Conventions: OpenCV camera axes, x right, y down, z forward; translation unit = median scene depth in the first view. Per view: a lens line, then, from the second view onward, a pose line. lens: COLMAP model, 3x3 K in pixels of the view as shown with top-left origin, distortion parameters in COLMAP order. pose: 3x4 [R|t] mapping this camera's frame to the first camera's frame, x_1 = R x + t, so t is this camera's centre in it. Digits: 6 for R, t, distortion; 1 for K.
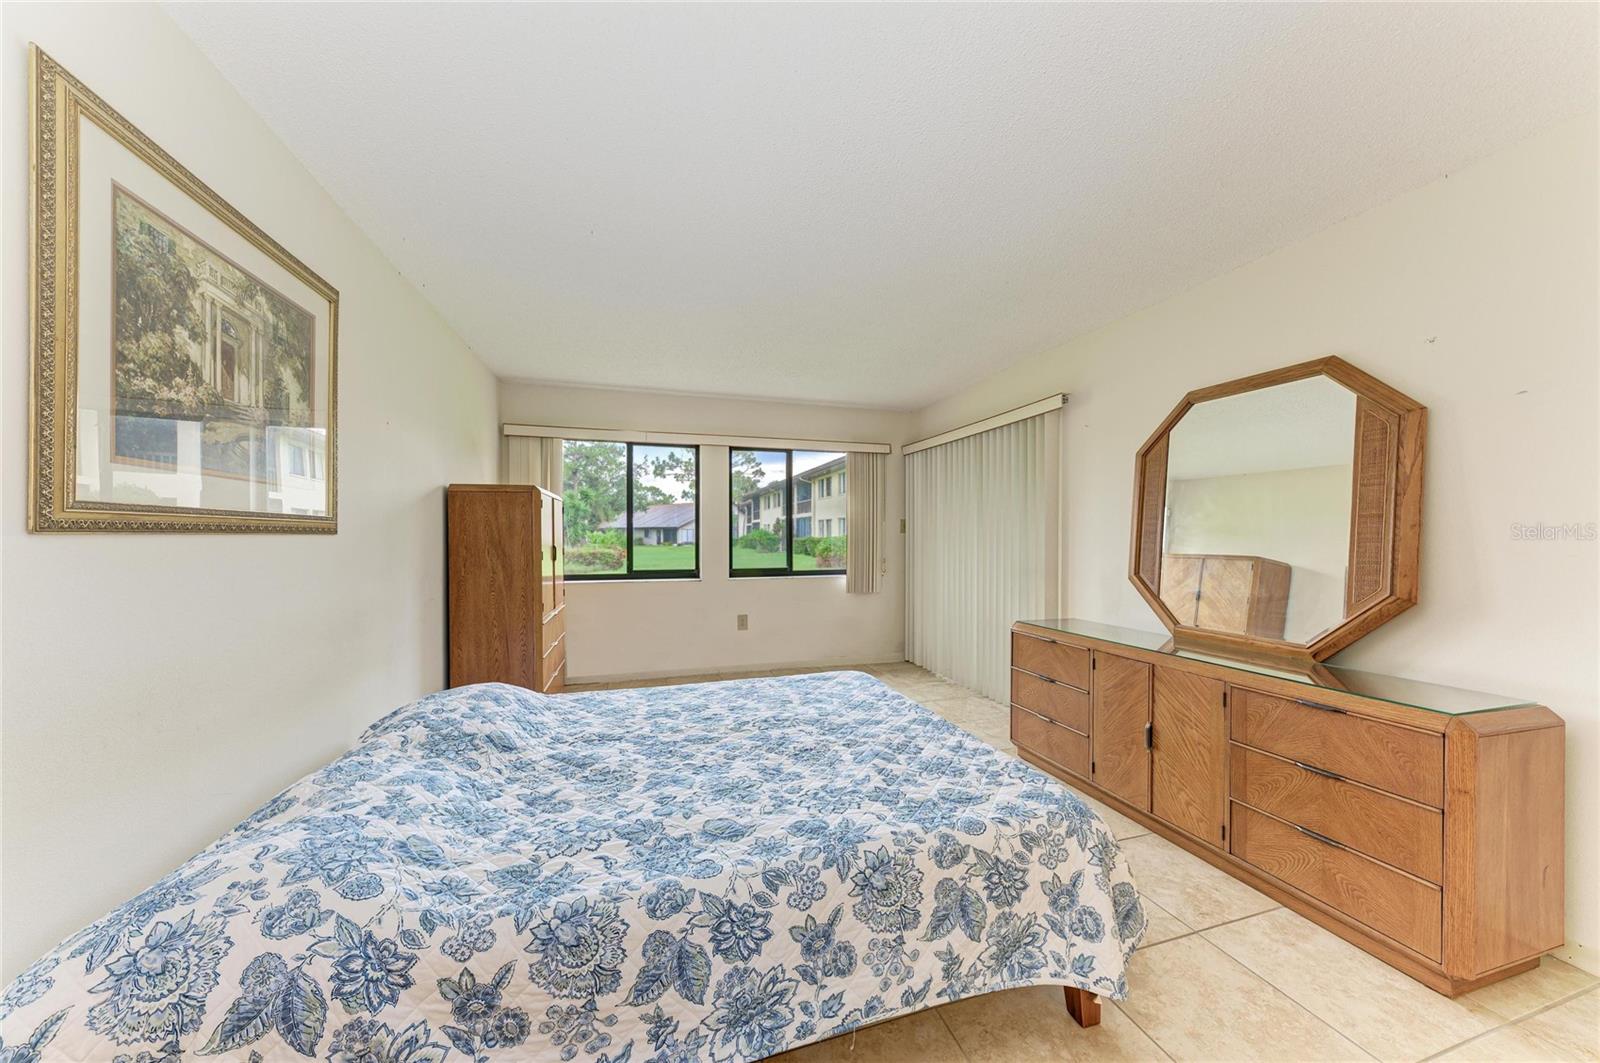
lens RADIAL K [[539.9, 0, 799.3], [0, 539.9, 533.9], [0, 0, 1]] dist [0.005585, -0.000348]
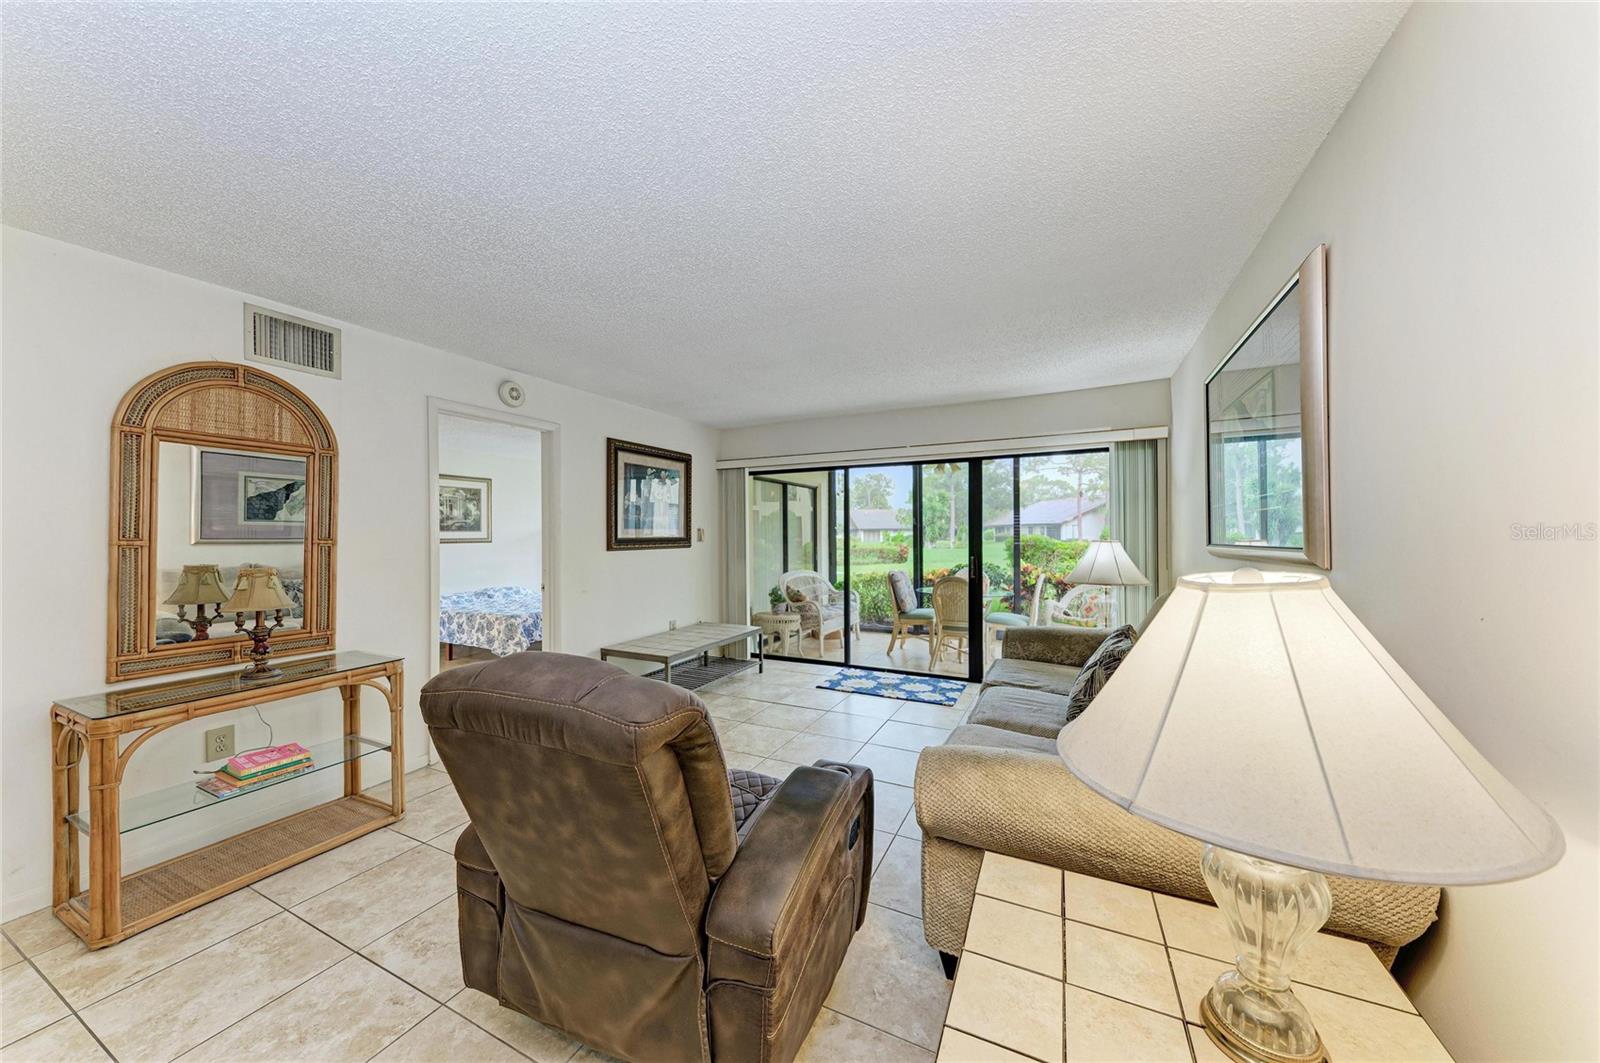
lens RADIAL K [[541.4, 0, 800.0], [0, 541.4, 531.5], [0, 0, 1]] dist [0.019171, -0.000023]
pose [[0.725513, -0.012502, -0.688095, 3.924838], [0.014228, 0.999894, -0.003165, -0.041342], [0.688062, -0.007494, 0.725614, -0.330815]]
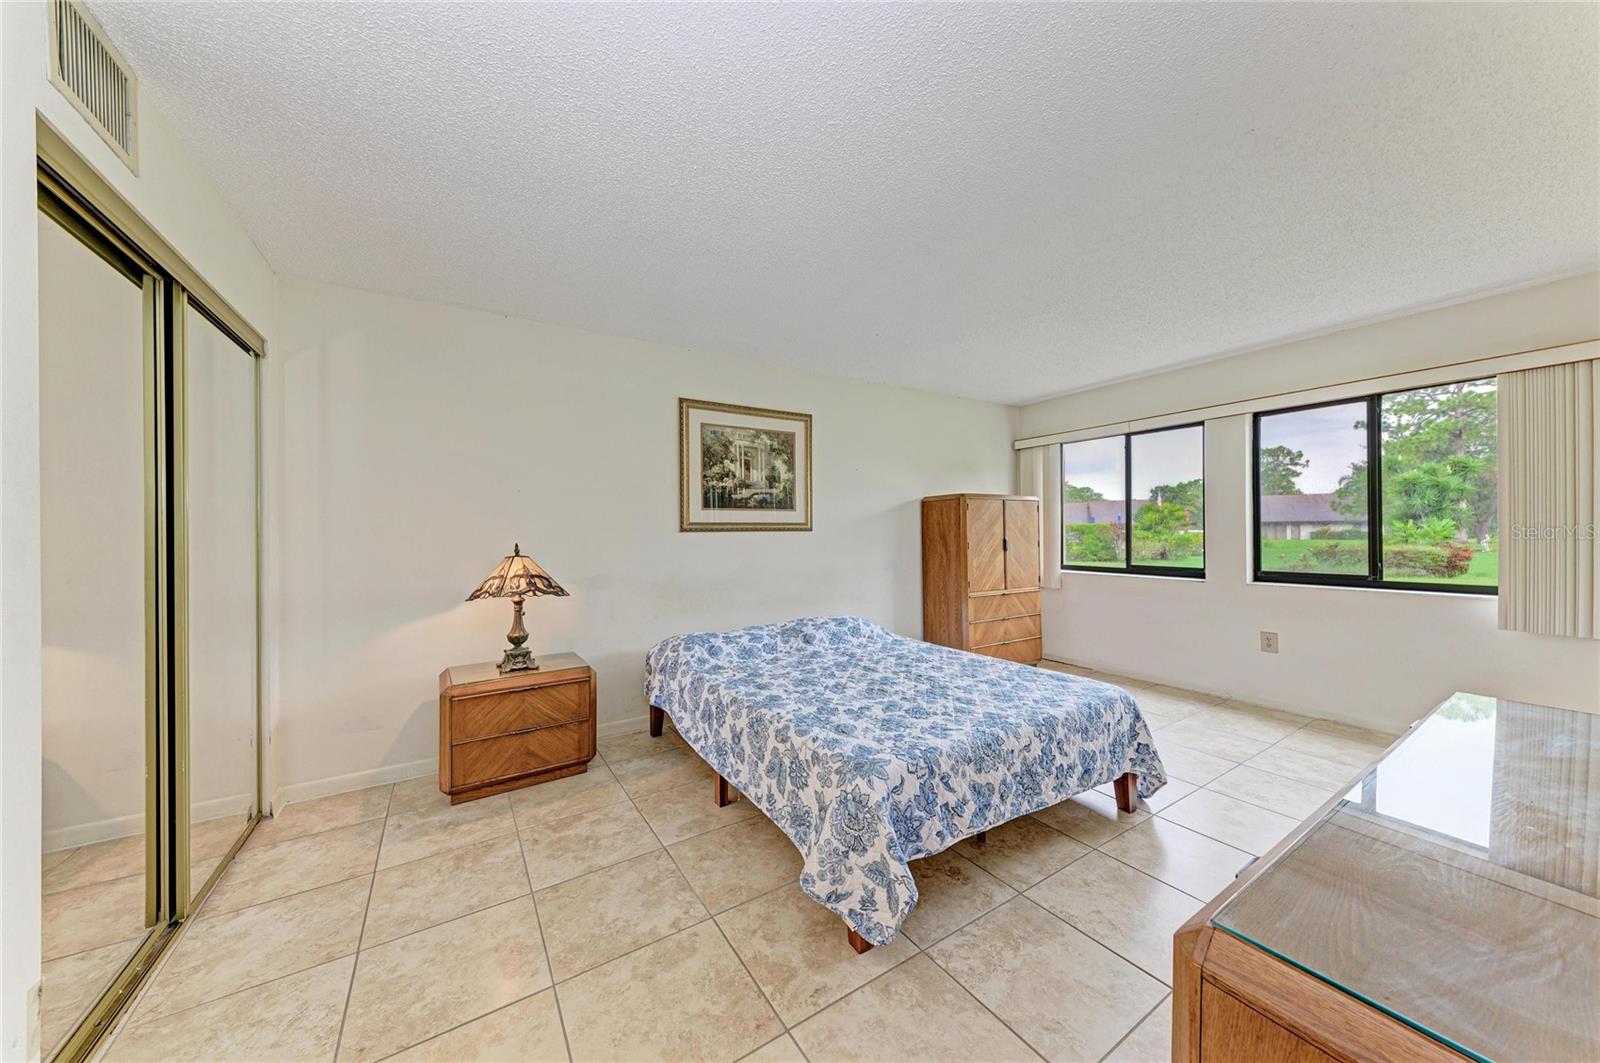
lens RADIAL K [[543.9, 0, 802.9], [0, 543.9, 535.3], [0, 0, 1]] dist [0.009497, -0.000205]
pose [[0.261791, 0.002483, -0.965121, 1.359378], [0.011876, 0.999913, 0.005794, 0.003970], [0.965051, -0.012978, 0.261739, 0.491910]]
